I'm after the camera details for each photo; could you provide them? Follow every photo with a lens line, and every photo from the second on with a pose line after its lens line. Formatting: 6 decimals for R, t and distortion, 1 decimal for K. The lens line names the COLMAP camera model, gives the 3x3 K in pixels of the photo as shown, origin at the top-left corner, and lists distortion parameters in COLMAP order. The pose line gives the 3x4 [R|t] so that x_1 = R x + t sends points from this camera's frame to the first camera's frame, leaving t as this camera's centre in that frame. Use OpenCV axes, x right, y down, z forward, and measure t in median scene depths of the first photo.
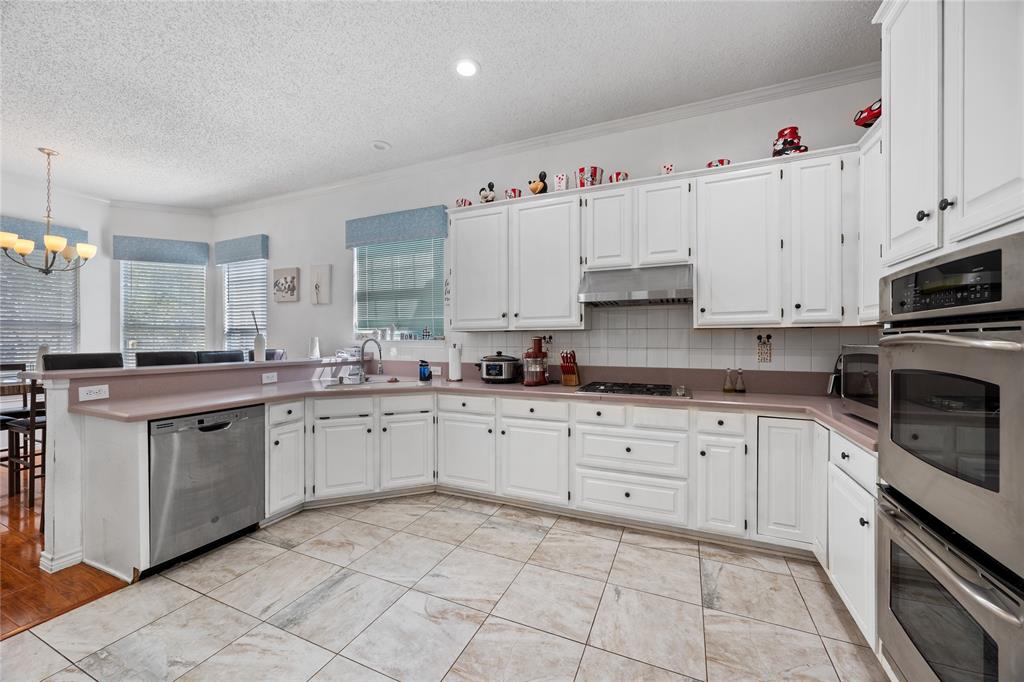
lens RADIAL K [[400.2, 0, 512.7], [0, 400.2, 343.5], [0, 0, 1]] dist [-0.001243, 0.000563]
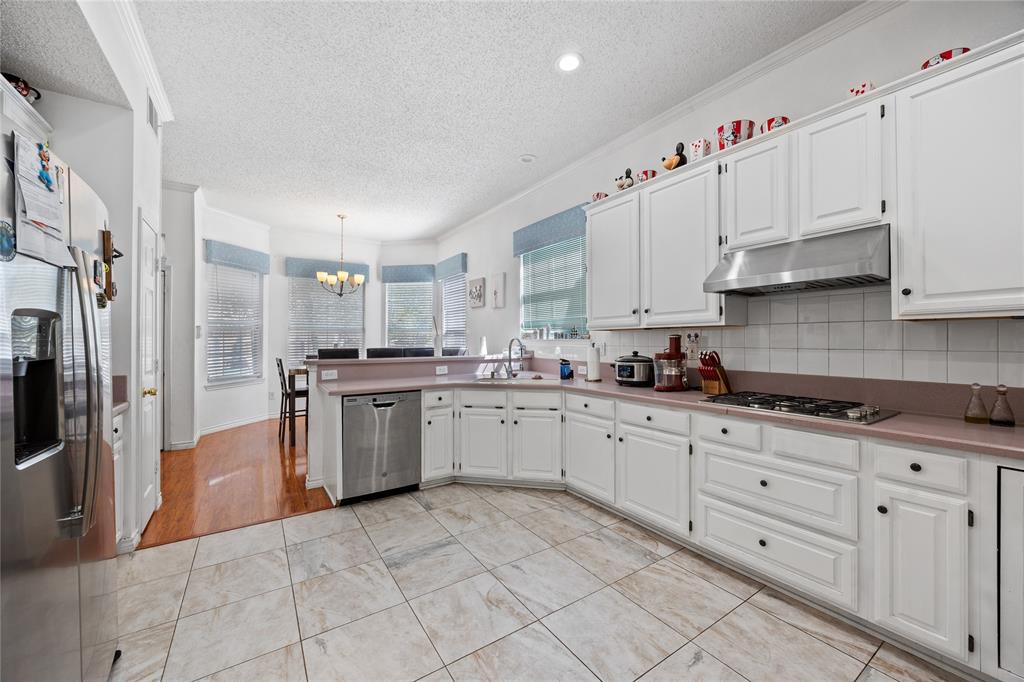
lens RADIAL K [[400.2, 0, 505.5], [0, 400.2, 340.1], [0, 0, 1]] dist [-0.001243, 0.000563]
pose [[0.835646, -0.001324, -0.549267, 0.267538], [-0.002515, 0.999977, -0.006237, 0.000636], [0.549263, 0.006594, 0.835624, 0.089394]]
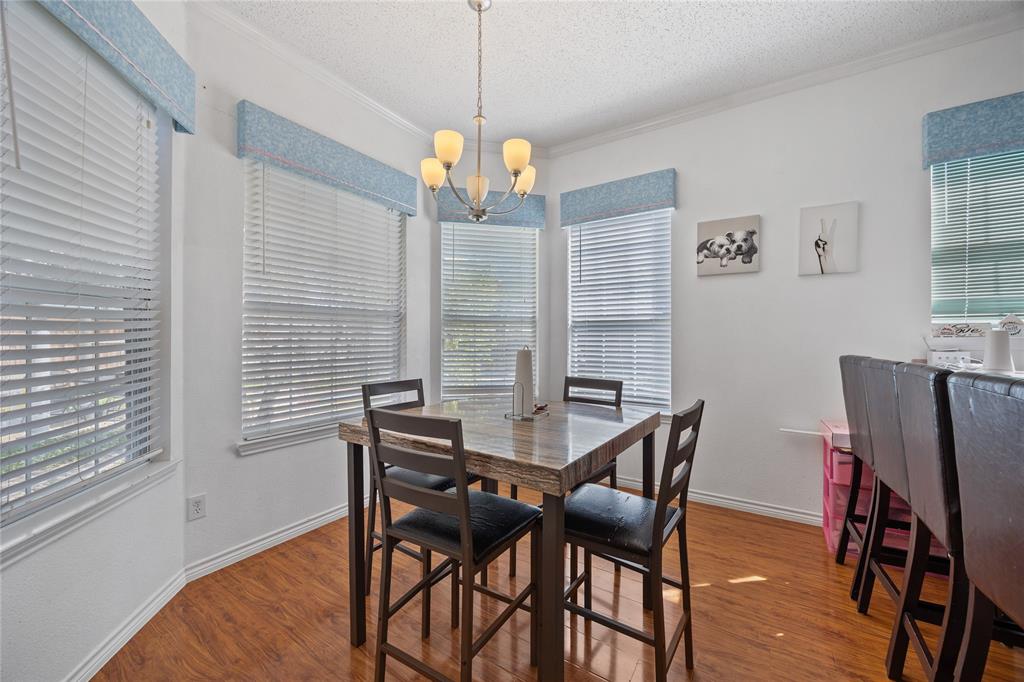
lens RADIAL K [[400.2, 0, 514.8], [0, 400.2, 337.7], [0, 0, 1]] dist [-0.001243, 0.000563]
pose [[0.989016, -0.003074, -0.147777, -1.339164], [0.001370, 0.999931, -0.011632, -0.002961], [0.147803, 0.011302, 0.988952, 0.595380]]
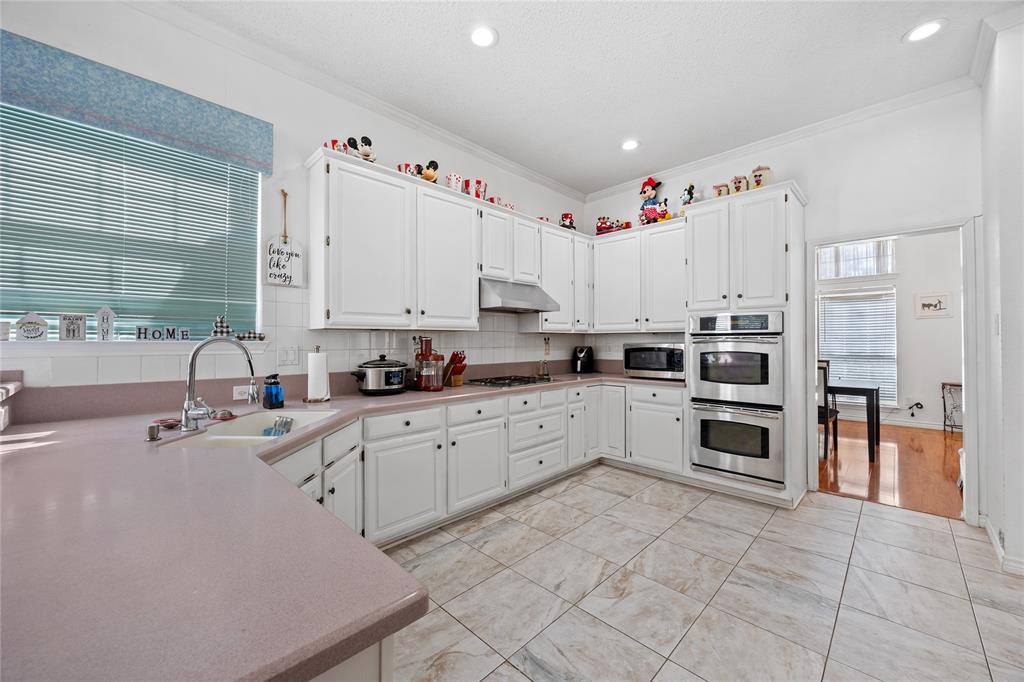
lens RADIAL K [[400.2, 0, 520.5], [0, 400.2, 341.0], [0, 0, 1]] dist [-0.001243, 0.000563]
pose [[0.328044, 0.002063, 0.944660, -0.848131], [0.009572, 0.999939, -0.005508, -0.001190], [-0.944614, 0.010849, 0.328004, 0.577422]]
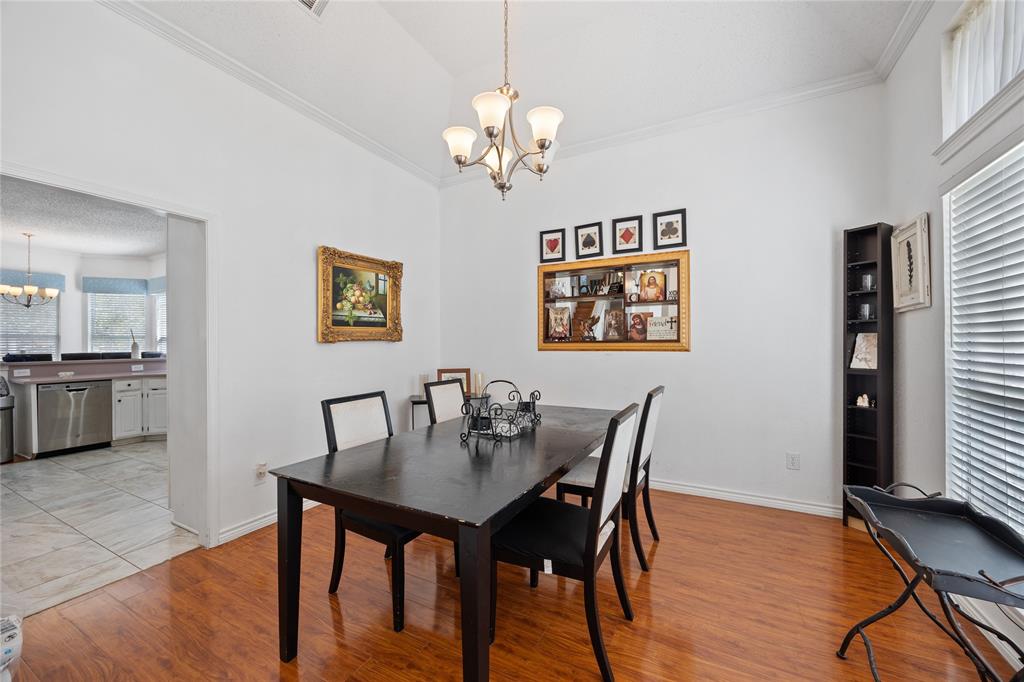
lens RADIAL K [[400.2, 0, 516.2], [0, 400.2, 342.4], [0, 0, 1]] dist [-0.001243, 0.000563]
pose [[0.997501, -0.006215, -0.070379, 1.326063], [0.005849, 0.999968, -0.005411, -0.005579], [0.070410, 0.004985, 0.997506, -0.706912]]
